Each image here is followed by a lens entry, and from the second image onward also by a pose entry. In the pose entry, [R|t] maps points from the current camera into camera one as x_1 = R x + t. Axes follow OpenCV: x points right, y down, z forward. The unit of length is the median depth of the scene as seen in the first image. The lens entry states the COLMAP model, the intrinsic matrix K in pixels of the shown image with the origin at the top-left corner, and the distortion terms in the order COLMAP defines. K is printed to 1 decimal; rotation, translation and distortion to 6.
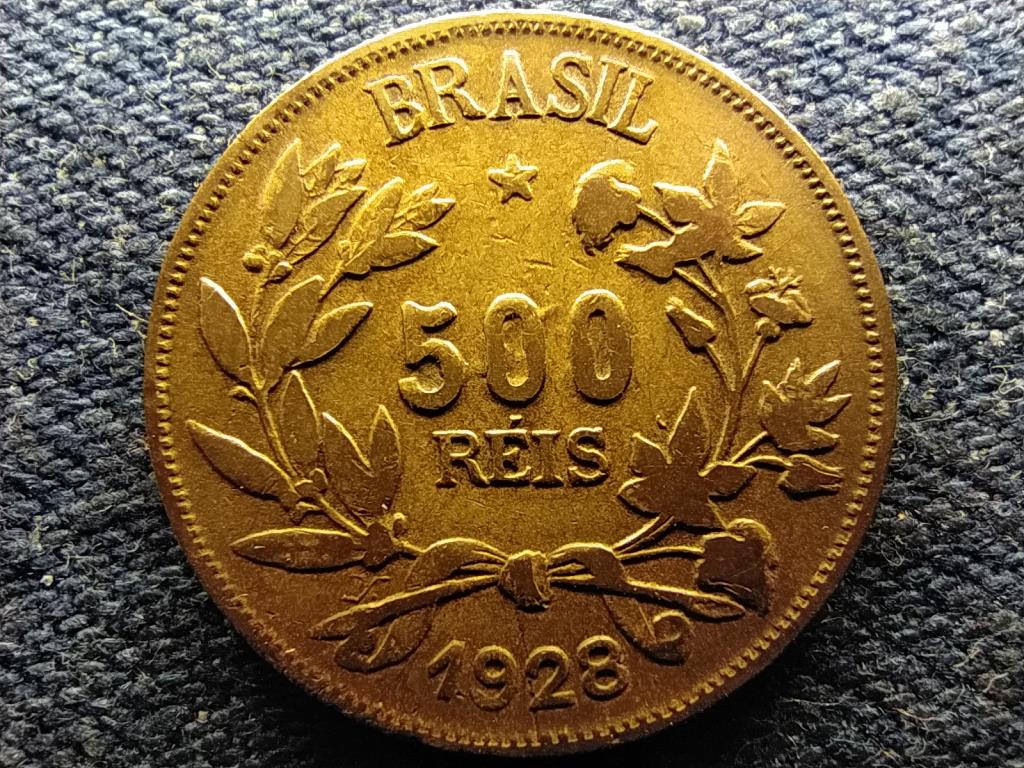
lens RADIAL K [[418.9, 0, 510.4], [0, 418.9, 377.6], [0, 0, 1]] dist [0.002912, 0.000399]
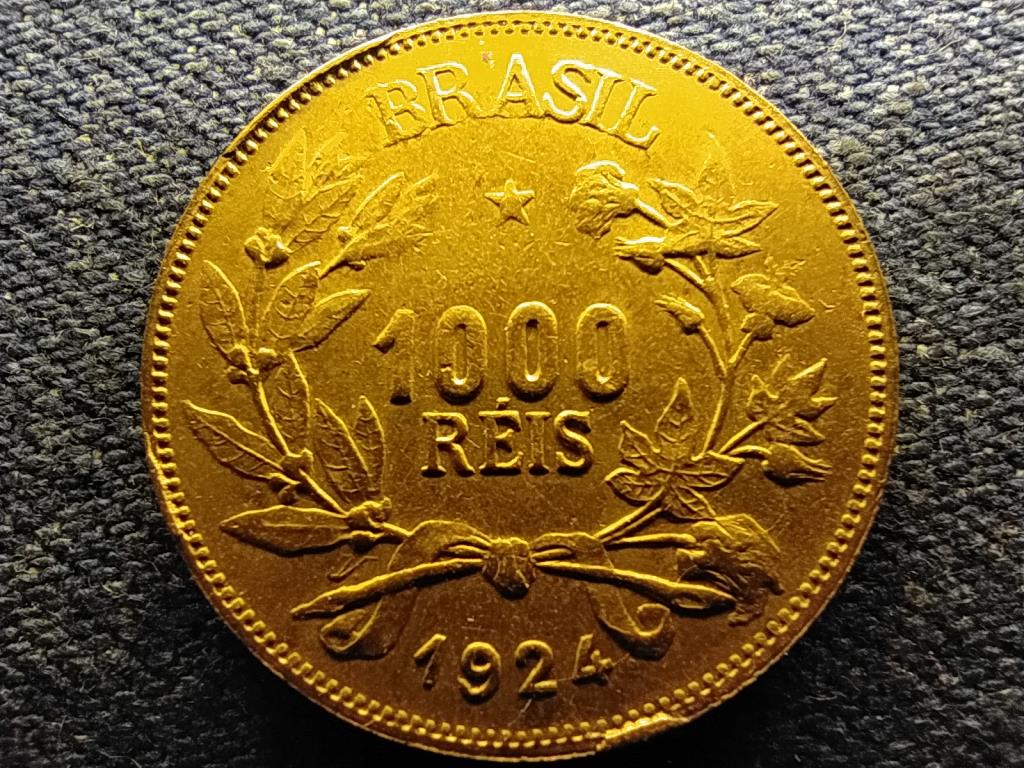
lens RADIAL K [[702.7, 0, 507.3], [0, 702.7, 387.8], [0, 0, 1]] dist [0.039011, -0.013098]
pose [[0.995653, 0.081567, -0.044972, 0.101609], [-0.084801, 0.993540, -0.075417, 0.243649], [0.038529, 0.078903, 0.996137, -0.967386]]
